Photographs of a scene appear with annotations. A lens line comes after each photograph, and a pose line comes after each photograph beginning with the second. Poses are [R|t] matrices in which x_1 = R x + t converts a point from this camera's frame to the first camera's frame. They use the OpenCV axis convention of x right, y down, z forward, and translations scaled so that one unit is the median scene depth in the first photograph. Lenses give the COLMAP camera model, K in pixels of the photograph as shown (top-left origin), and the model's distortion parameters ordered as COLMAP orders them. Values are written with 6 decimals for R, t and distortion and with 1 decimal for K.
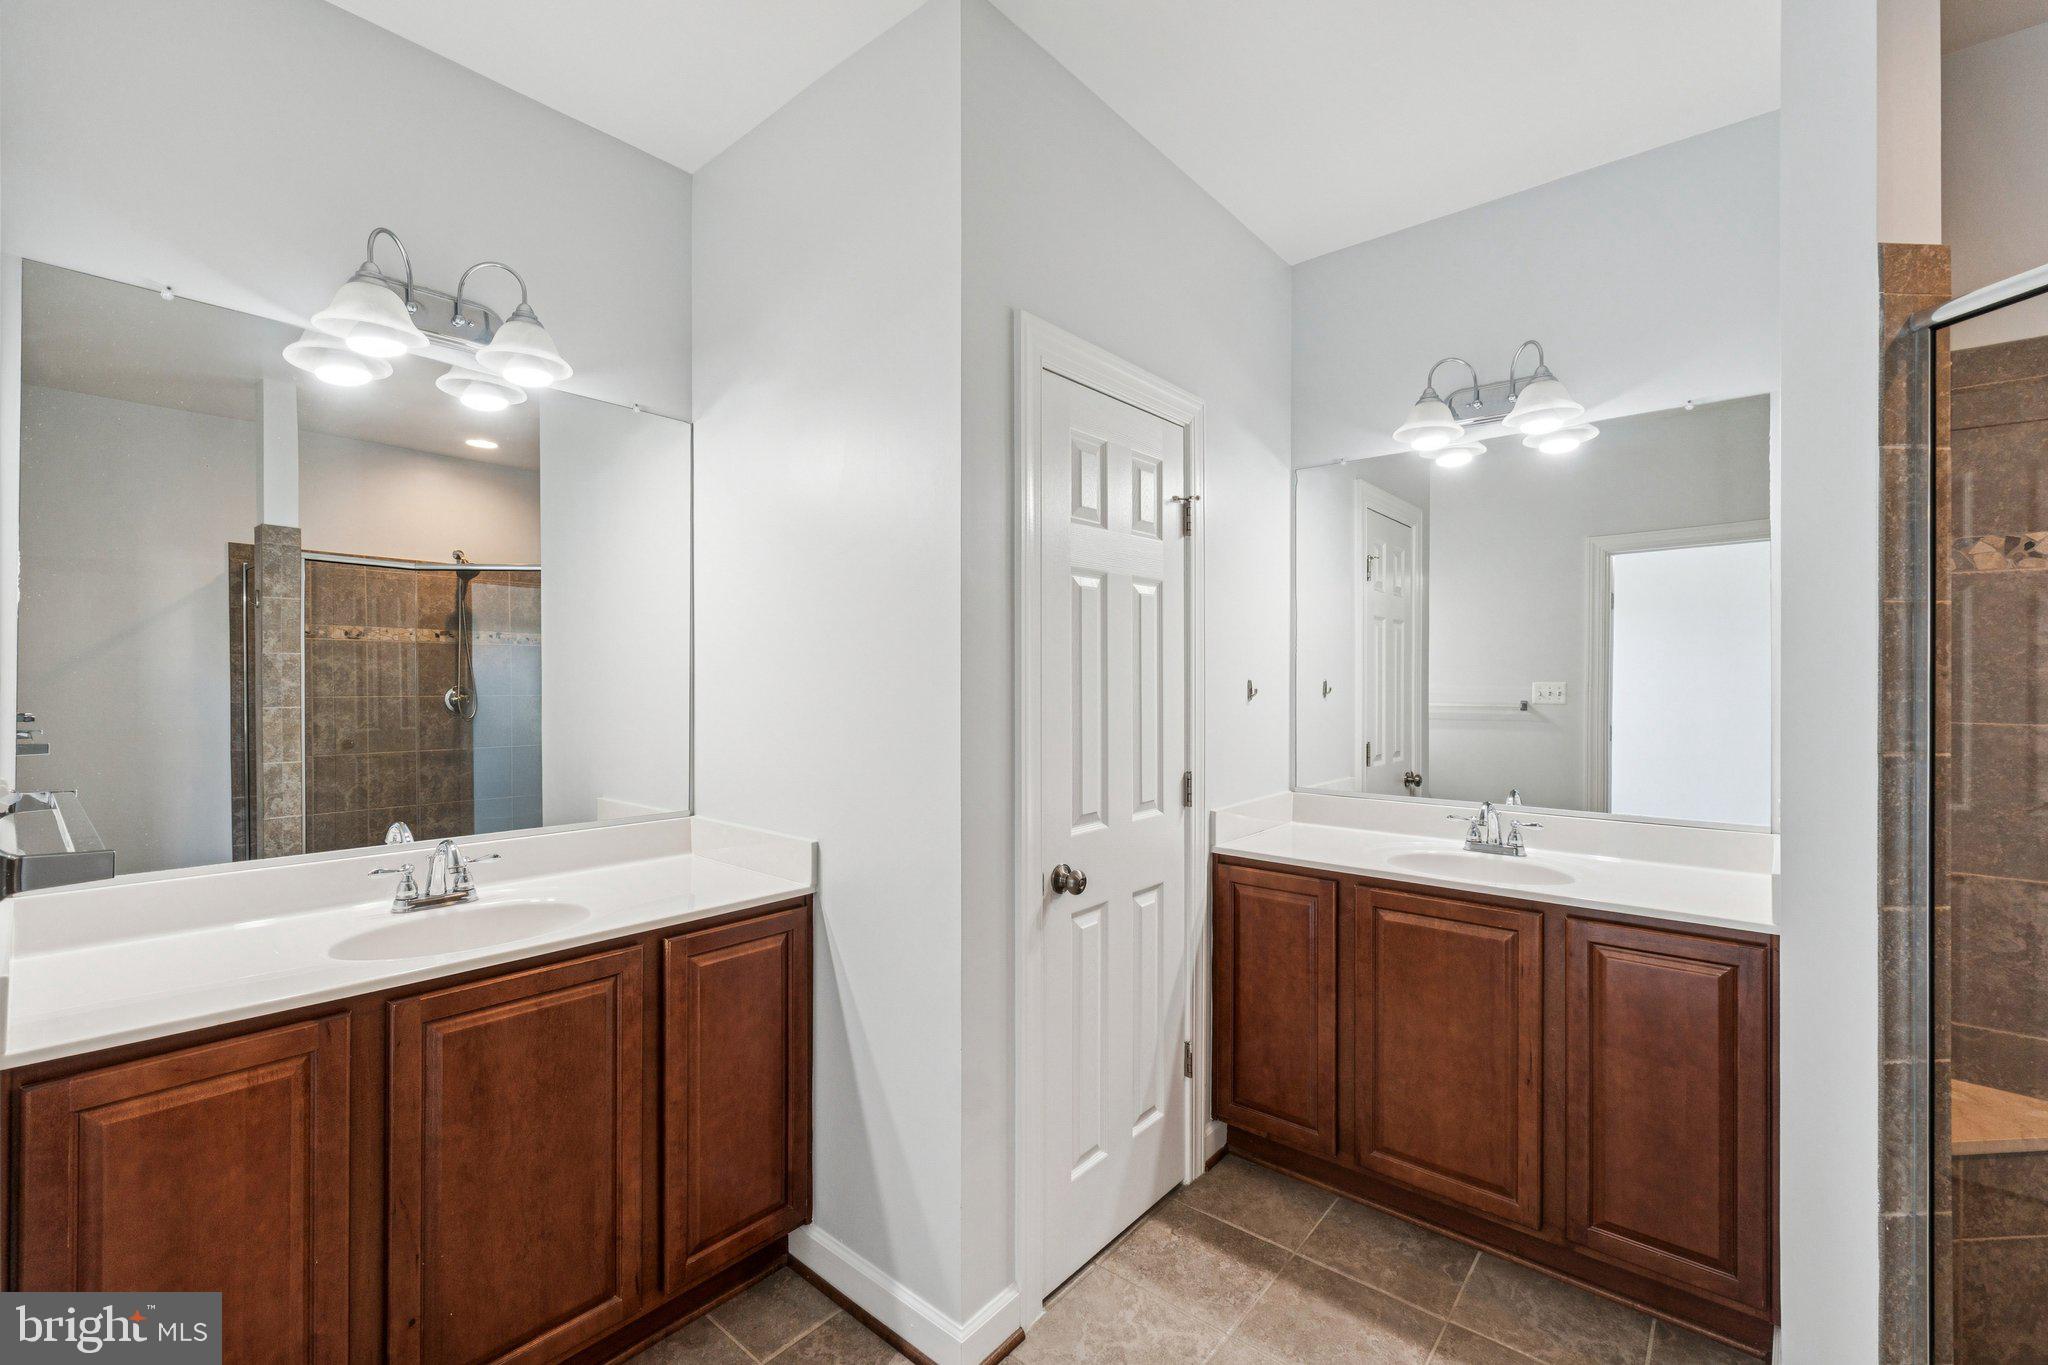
lens RADIAL K [[850.2, 0, 1017.8], [0, 850.2, 679.6], [0, 0, 1]] dist [-0.000593, 0.000076]
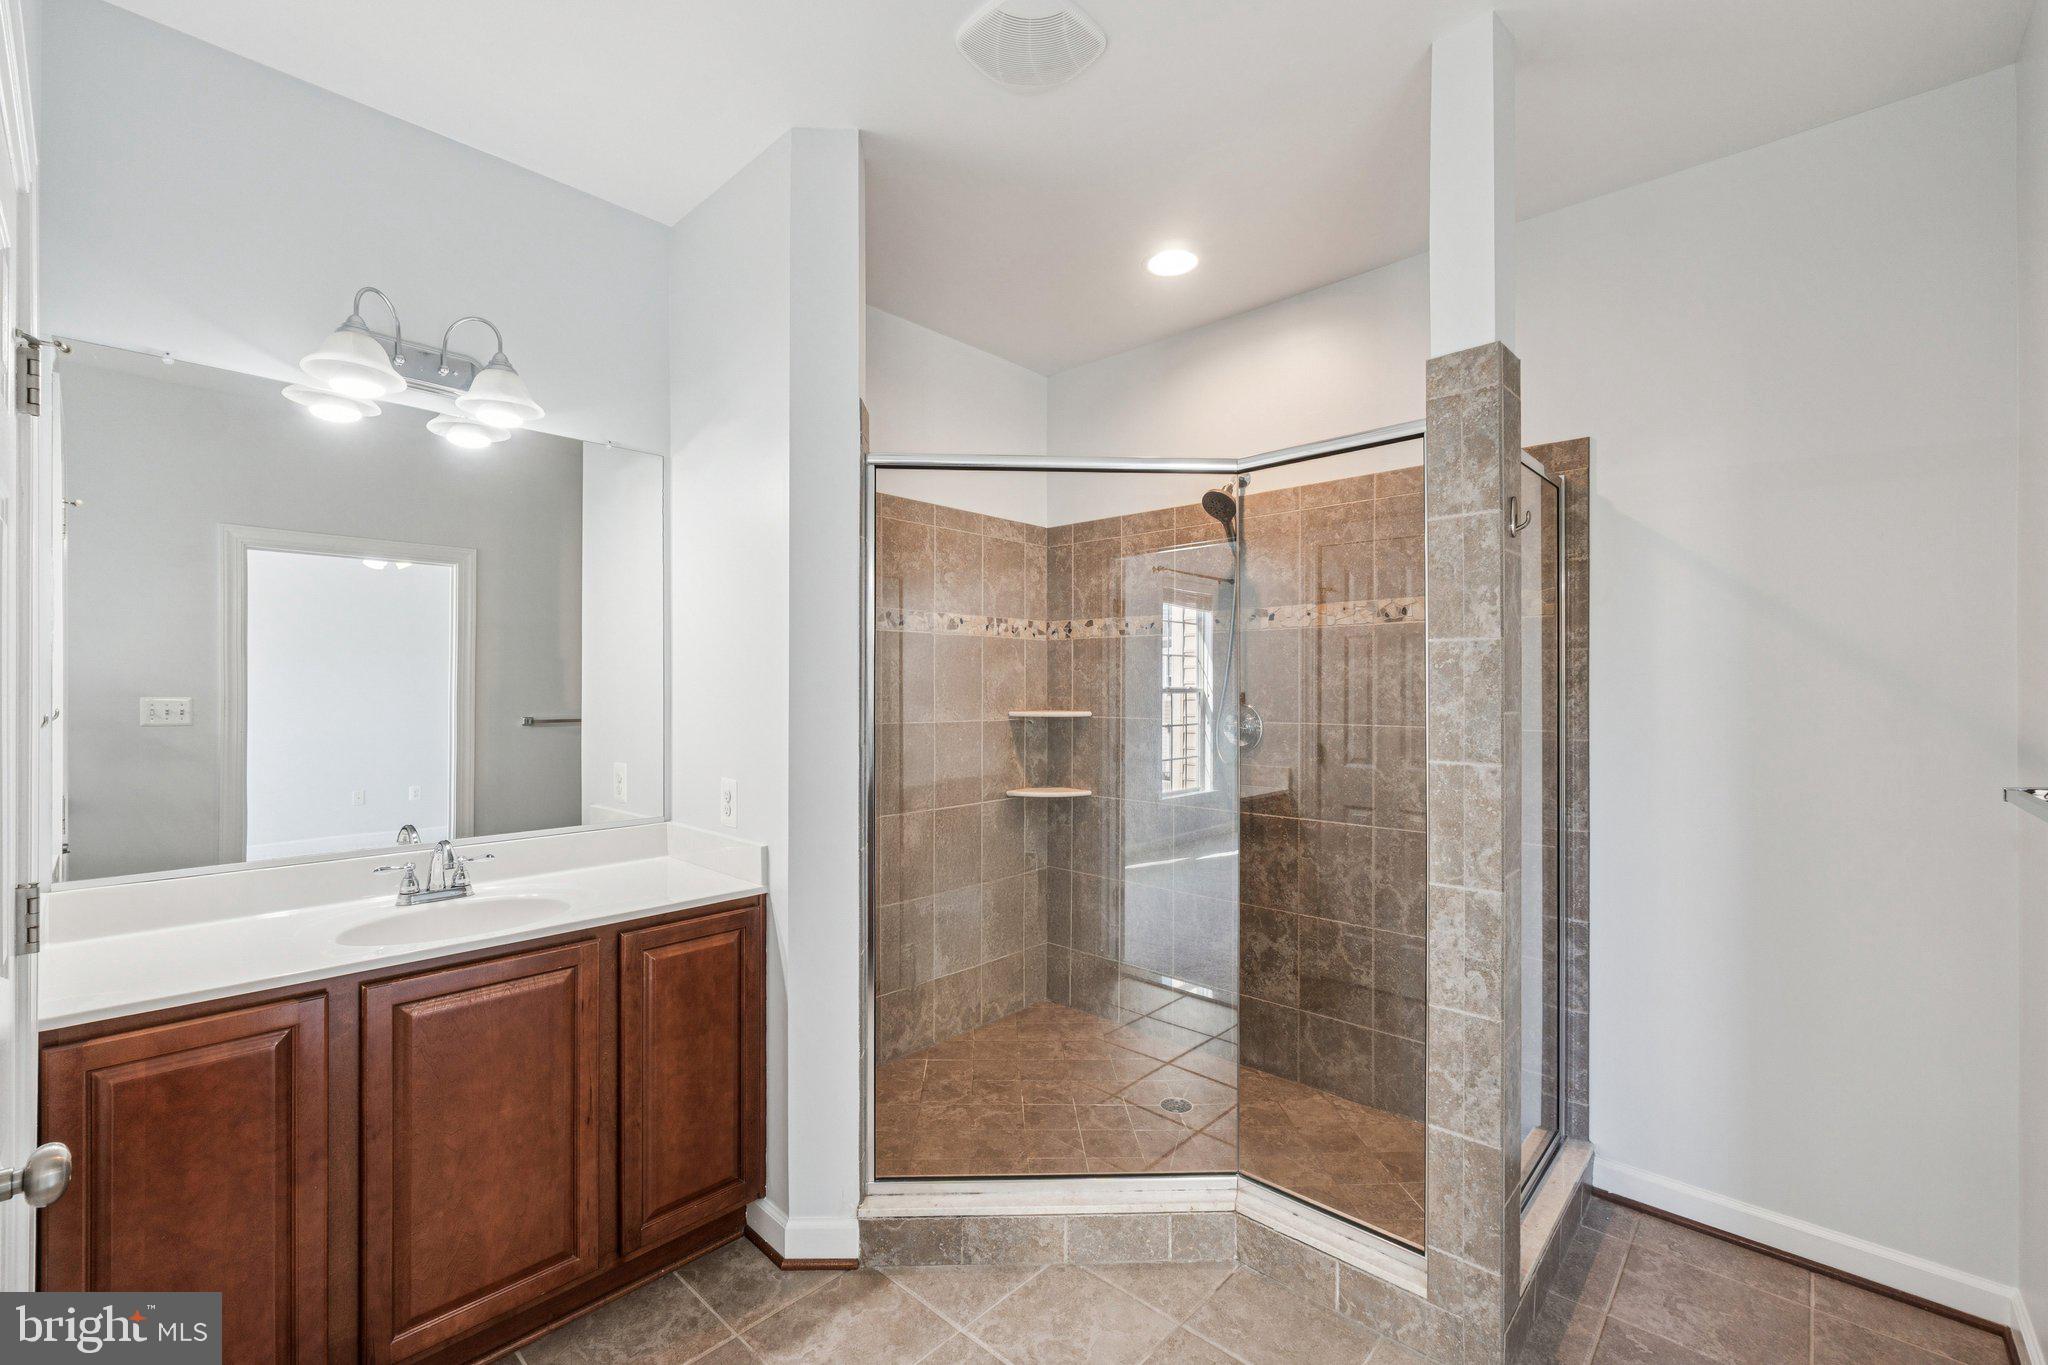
lens RADIAL K [[850.2, 0, 1016.4], [0, 850.2, 691.4], [0, 0, 1]] dist [-0.000593, 0.000076]
pose [[0.049808, 0.000560, 0.998759, -0.299366], [-0.000491, 1.000000, -0.000536, -0.005523], [-0.998759, -0.000464, 0.049809, 0.439135]]
